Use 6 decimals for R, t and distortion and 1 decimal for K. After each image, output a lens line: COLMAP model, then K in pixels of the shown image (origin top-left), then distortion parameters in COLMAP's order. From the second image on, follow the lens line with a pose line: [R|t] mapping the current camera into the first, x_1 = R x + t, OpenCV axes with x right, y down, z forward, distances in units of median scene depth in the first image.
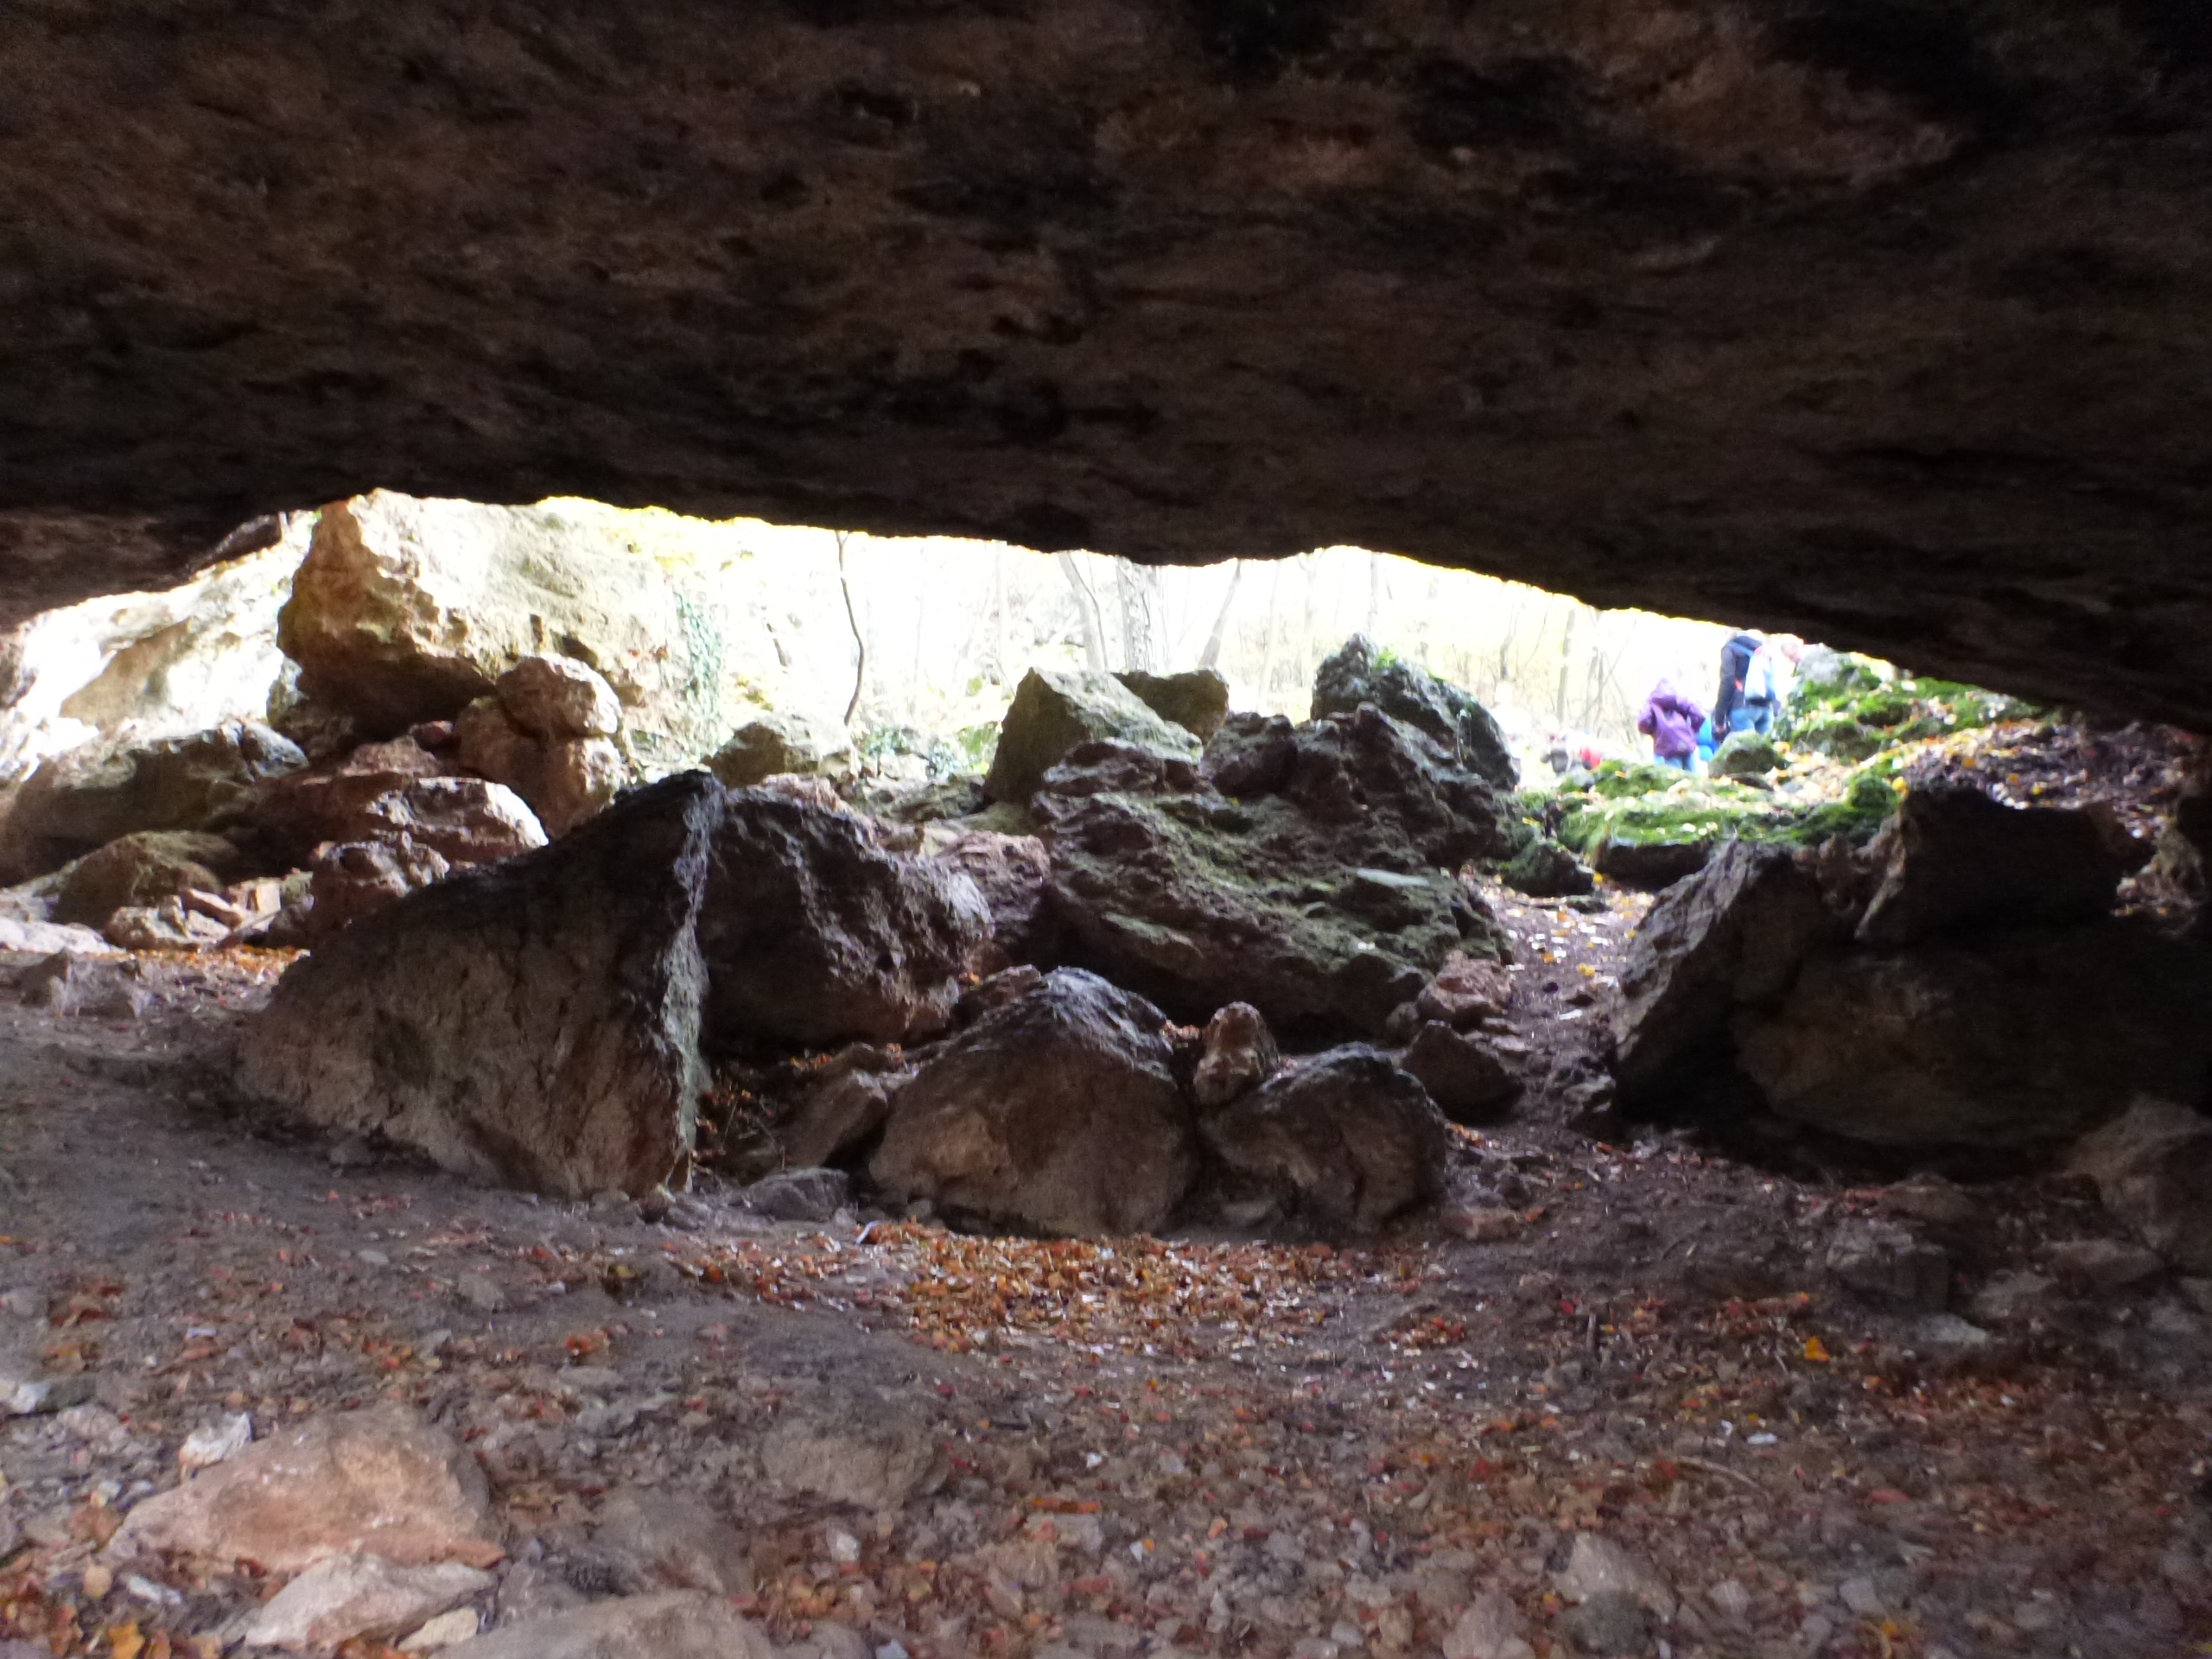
lens RADIAL K [[1796.0, 0, 1106.0], [0, 1796.0, 829.5], [0, 0, 1]] dist [-0.038437, 0.001248]
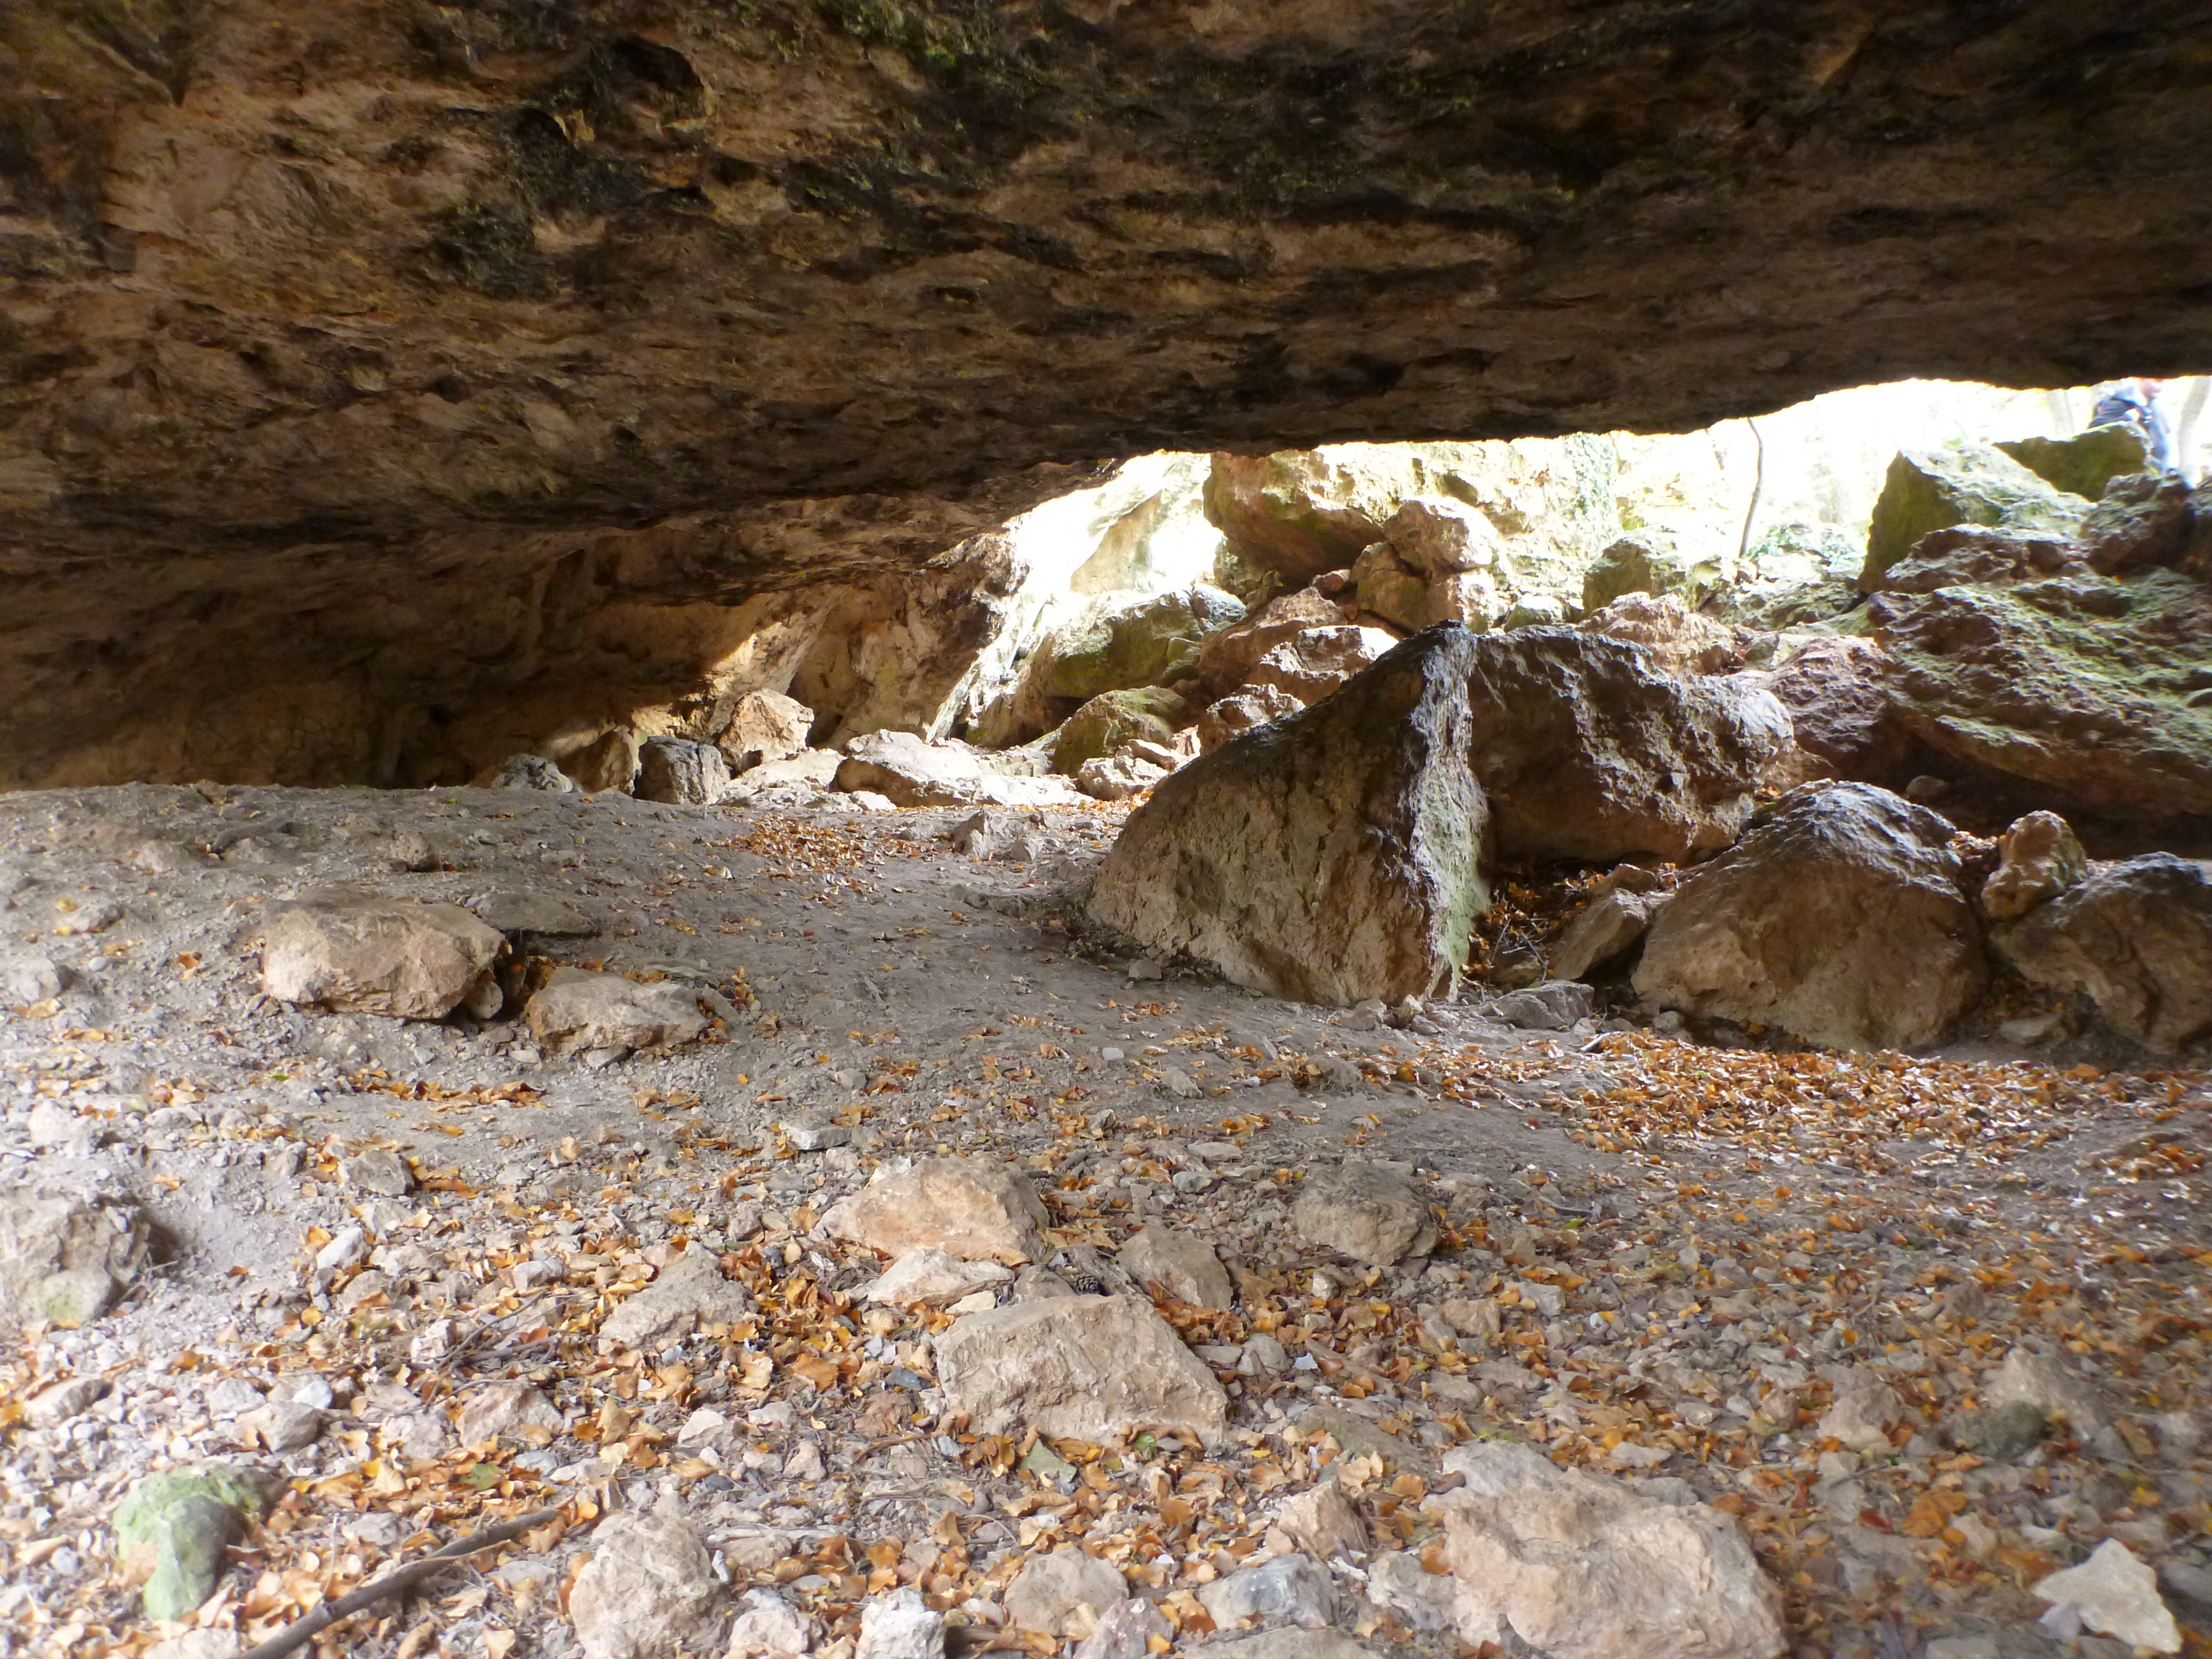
lens RADIAL K [[1796.0, 0, 1106.0], [0, 1796.0, 829.5], [0, 0, 1]] dist [-0.038437, 0.001248]
pose [[0.852879, -0.031826, -0.521138, 0.113017], [0.088683, 0.992467, 0.084525, -0.012748], [0.514522, -0.118306, 0.849277, -0.036571]]
